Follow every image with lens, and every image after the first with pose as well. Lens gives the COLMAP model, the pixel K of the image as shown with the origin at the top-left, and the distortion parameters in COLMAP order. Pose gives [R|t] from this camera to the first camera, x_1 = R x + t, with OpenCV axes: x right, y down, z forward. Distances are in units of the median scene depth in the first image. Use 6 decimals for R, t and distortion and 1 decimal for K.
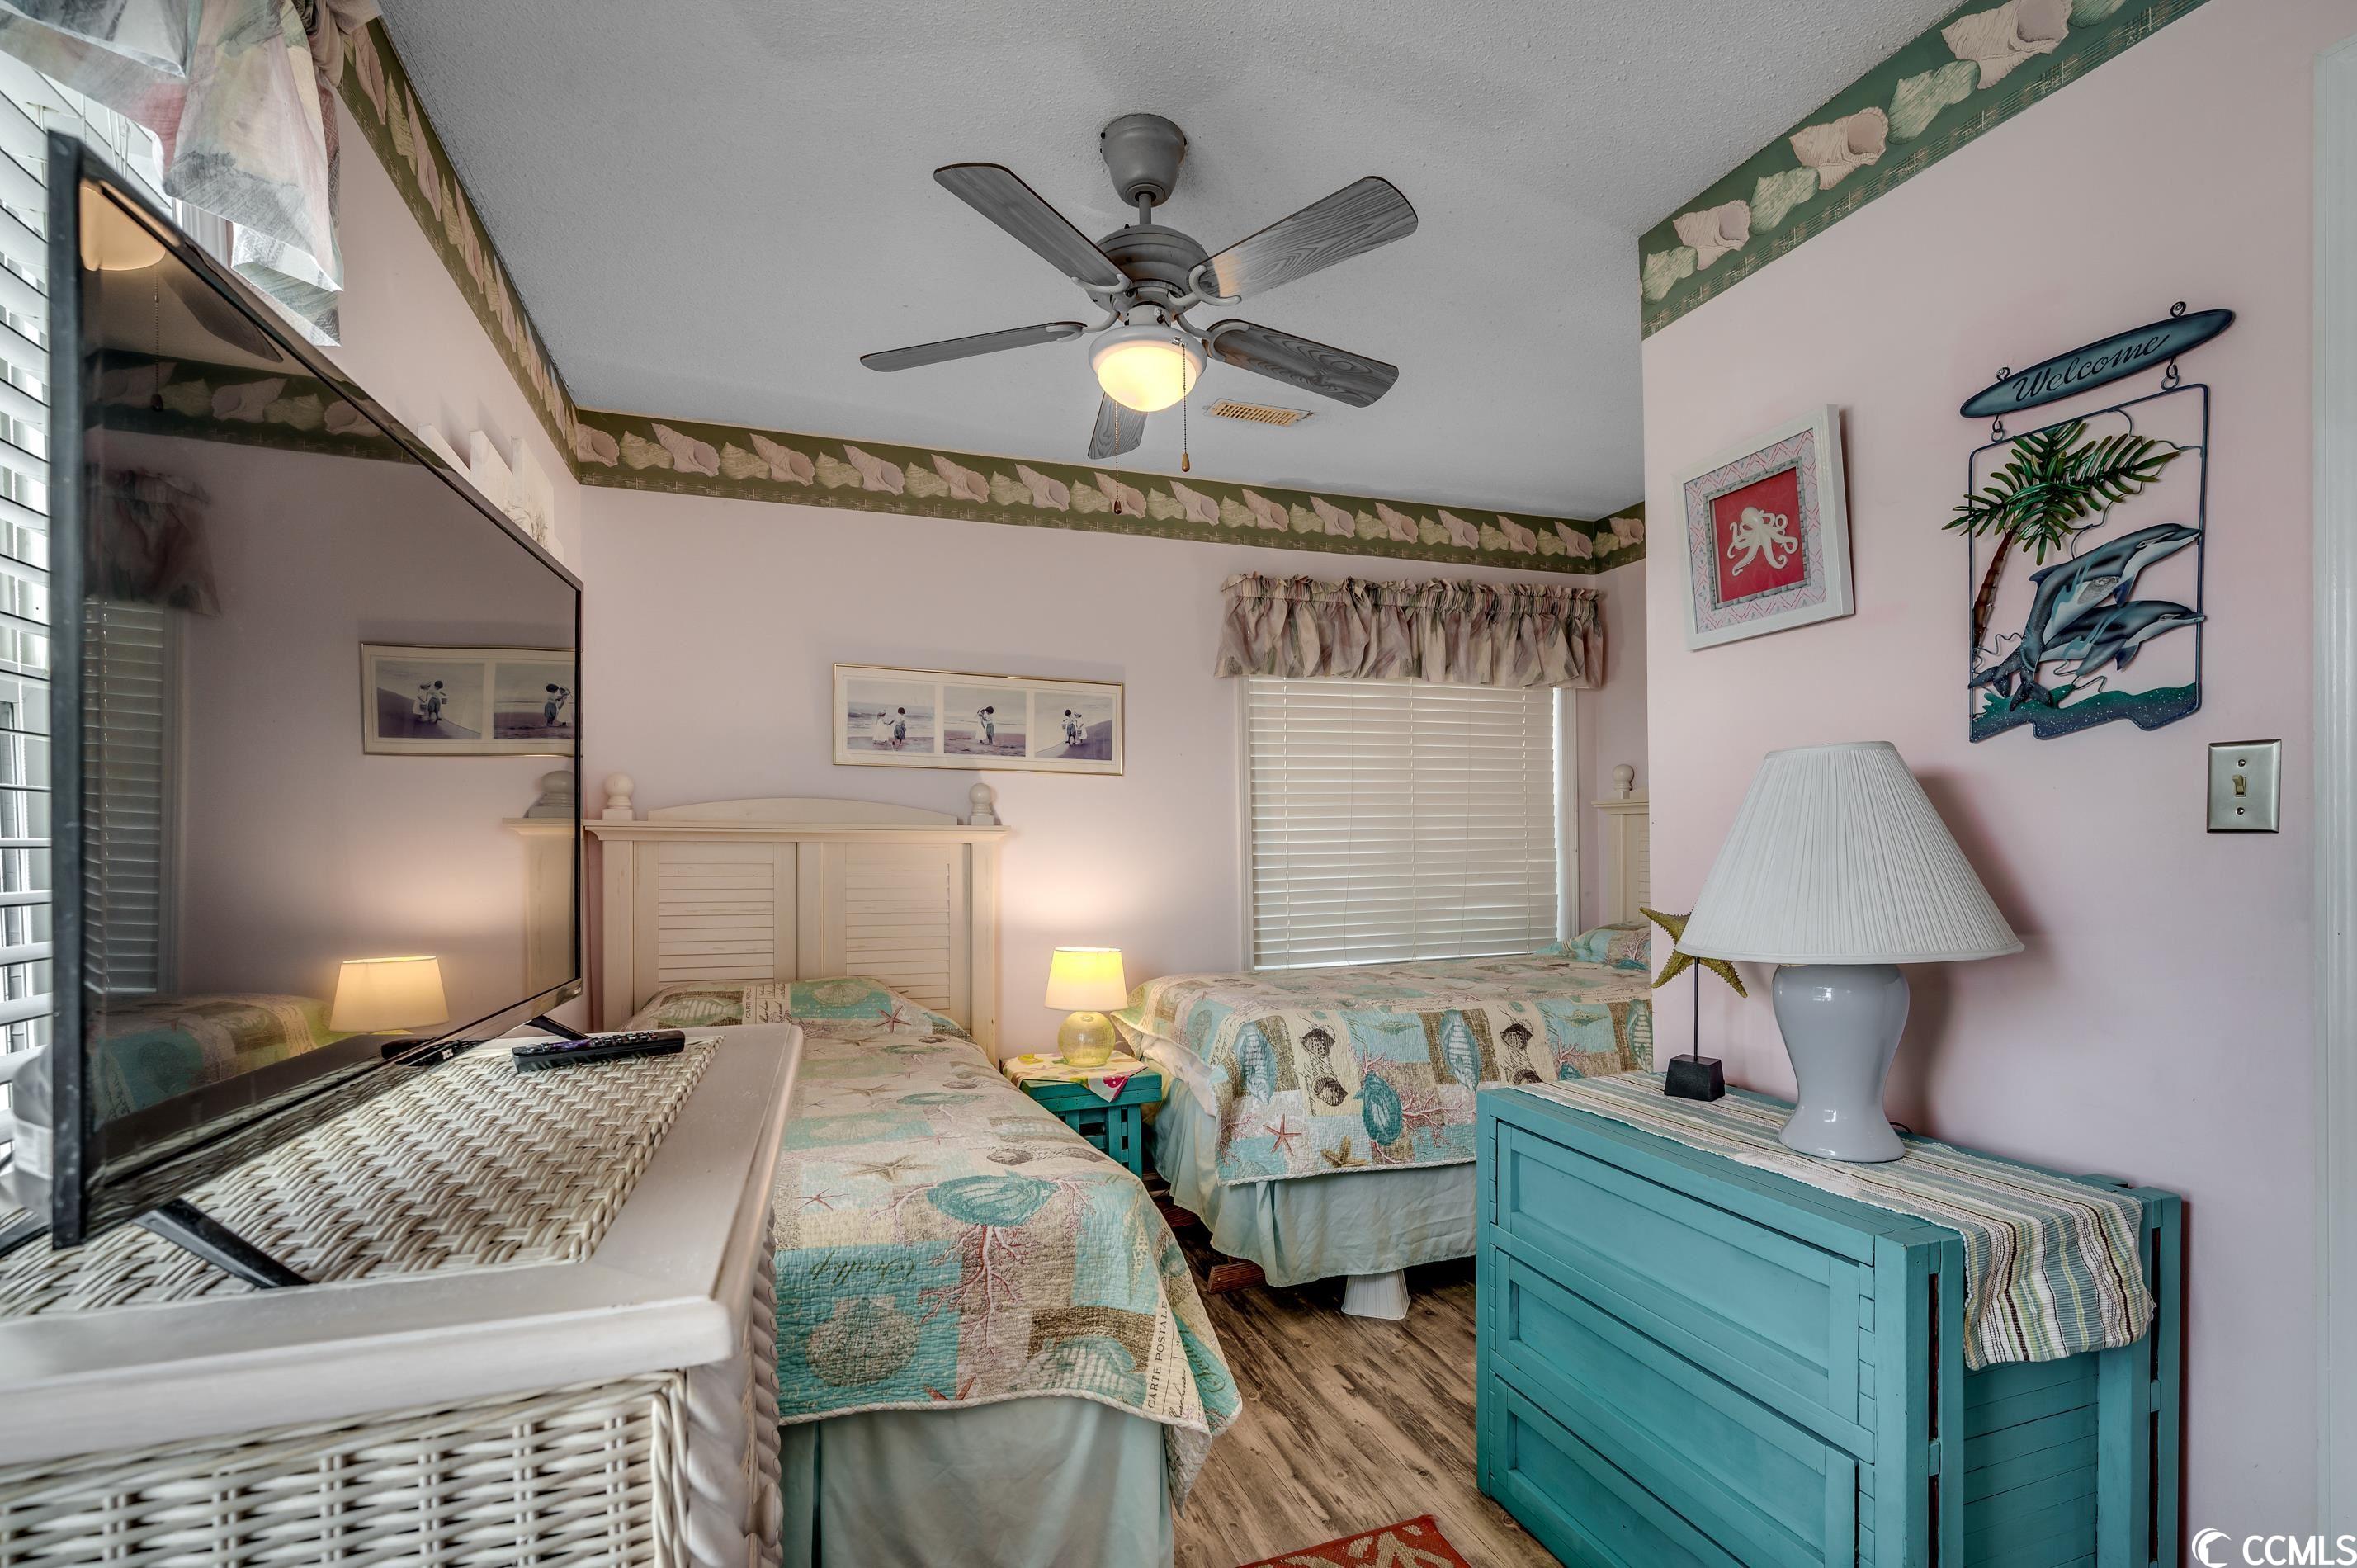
lens RADIAL K [[1030.3, 0, 1170.1], [0, 1030.3, 873.9], [0, 0, 1]] dist [0.000078, -0.000011]
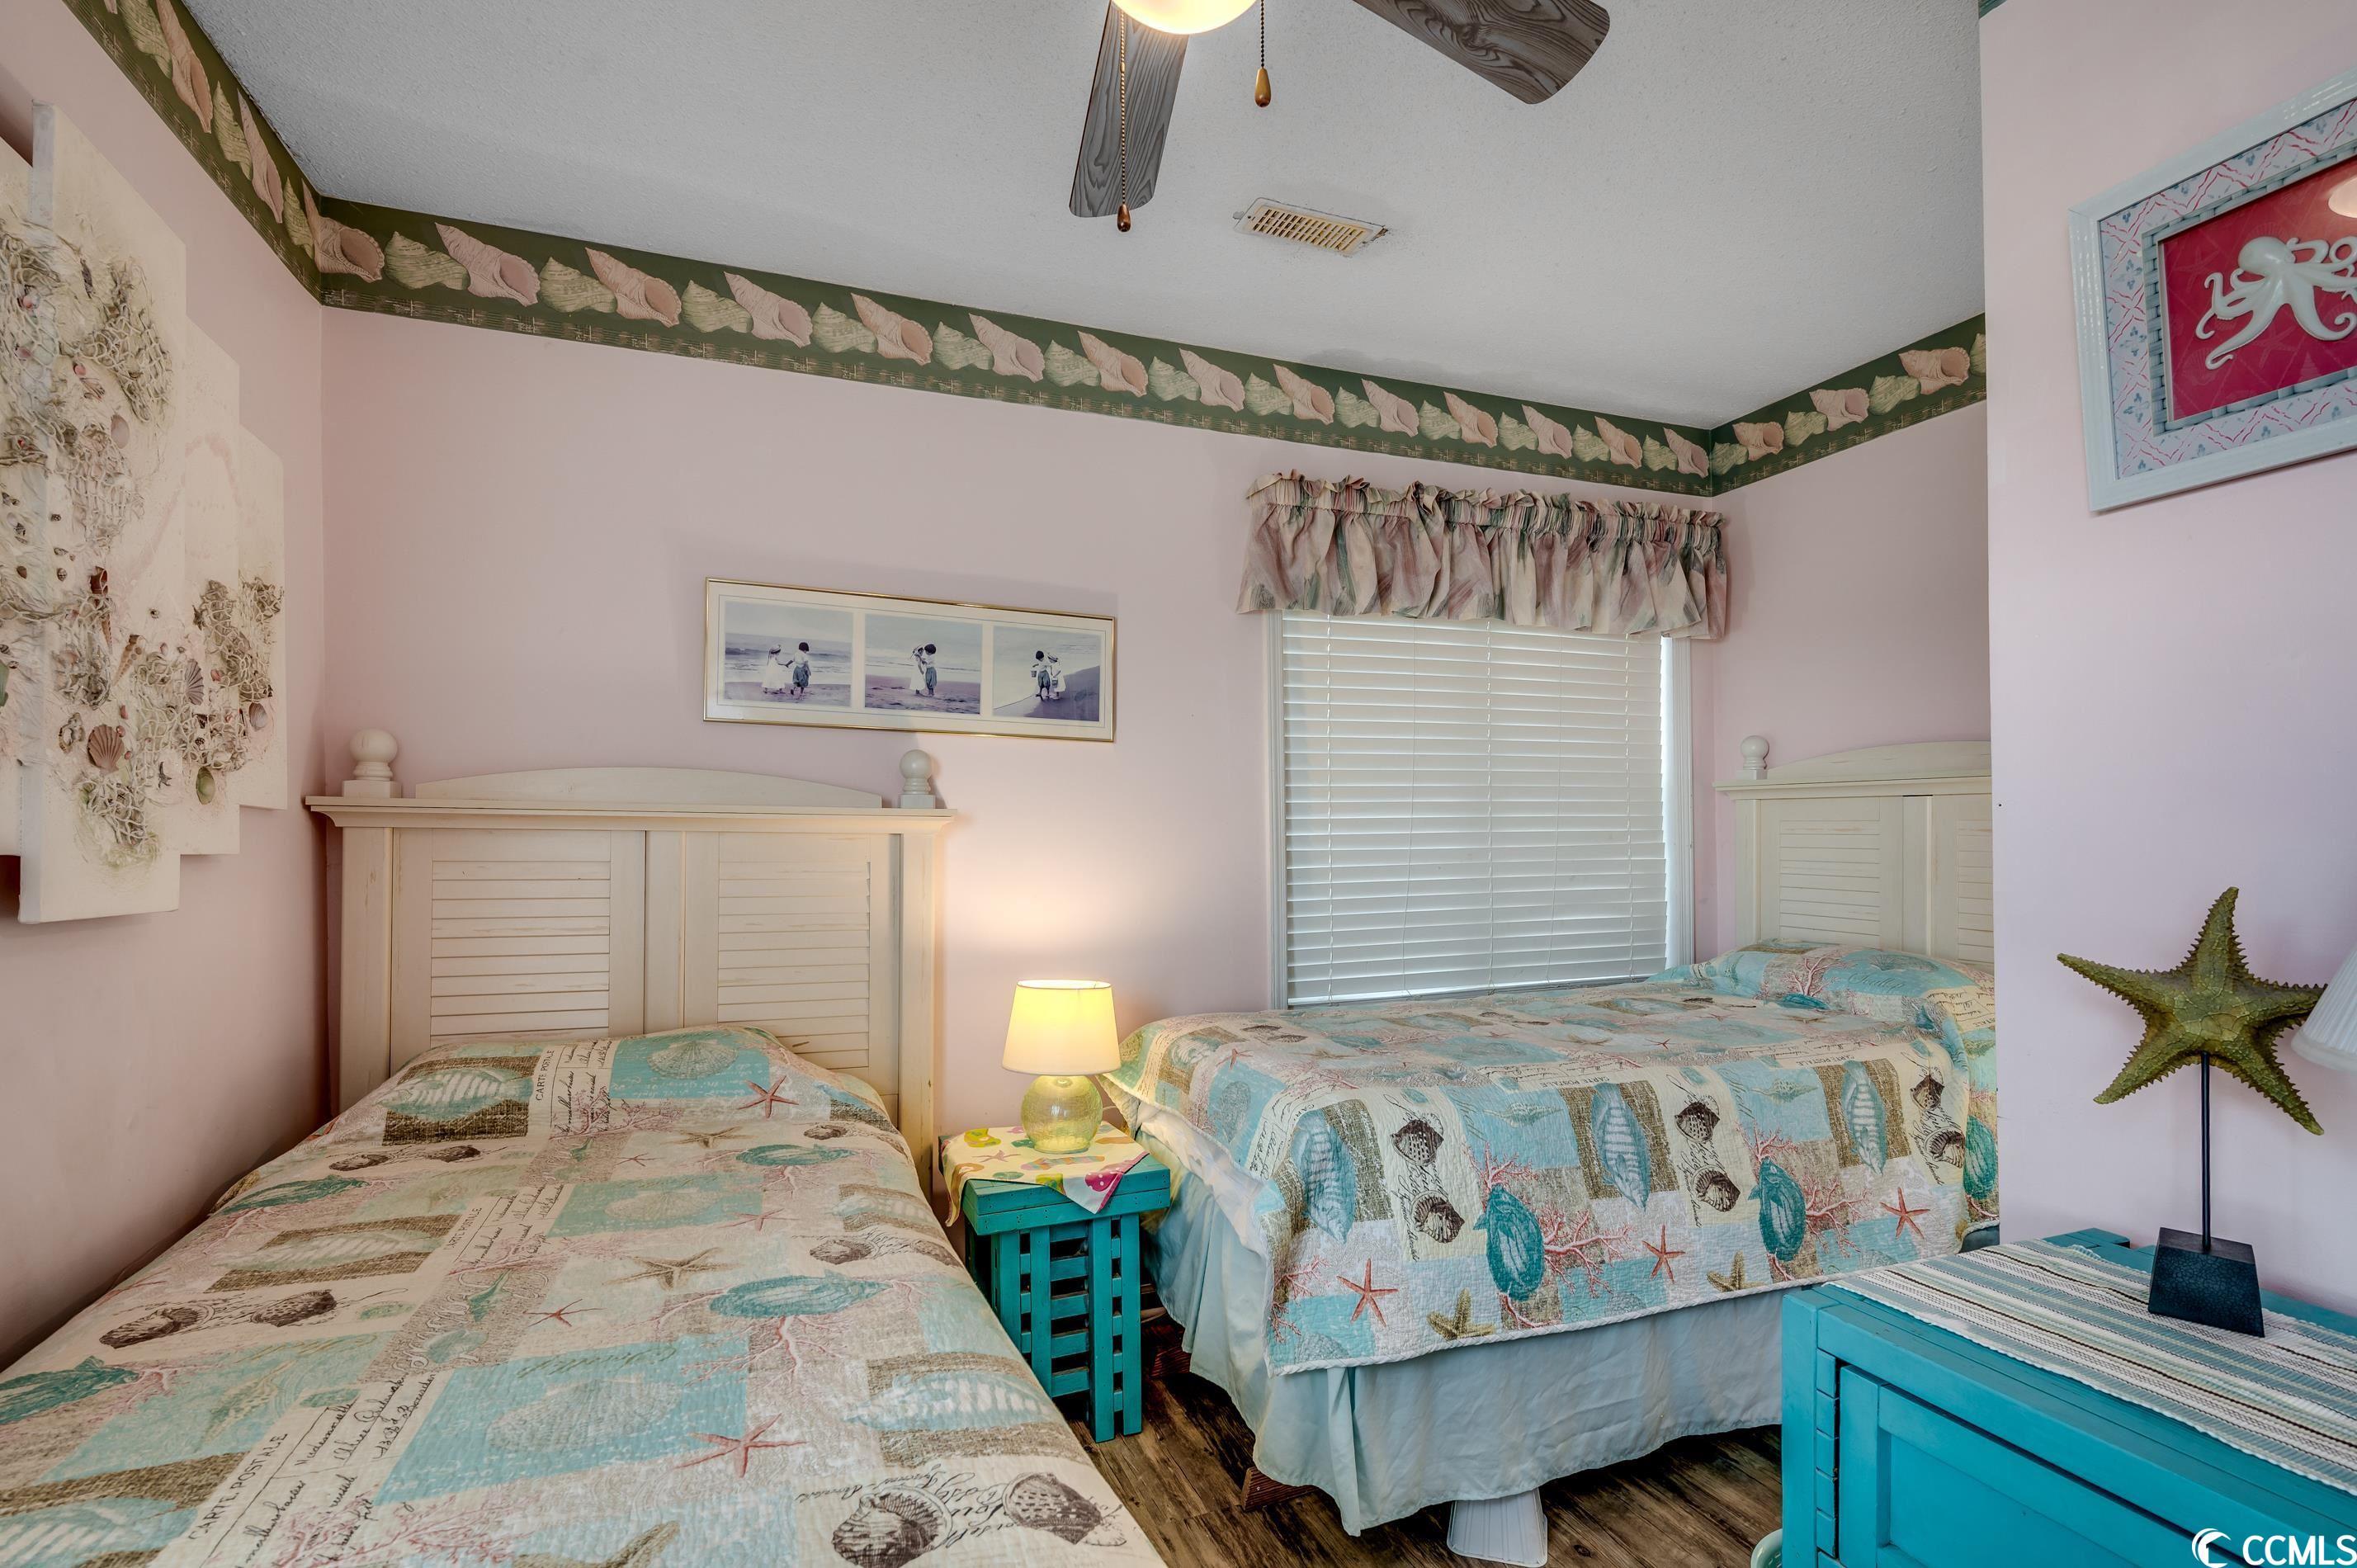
lens RADIAL K [[1055.4, 0, 1188.4], [0, 1055.4, 830.7], [0, 0, 1]] dist [-0.000057, -0.000049]
pose [[0.999356, 0.004313, 0.035623, -0.021553], [-0.003155, 0.999466, -0.032525, -0.008763], [-0.035744, 0.032392, 0.998836, 0.274824]]
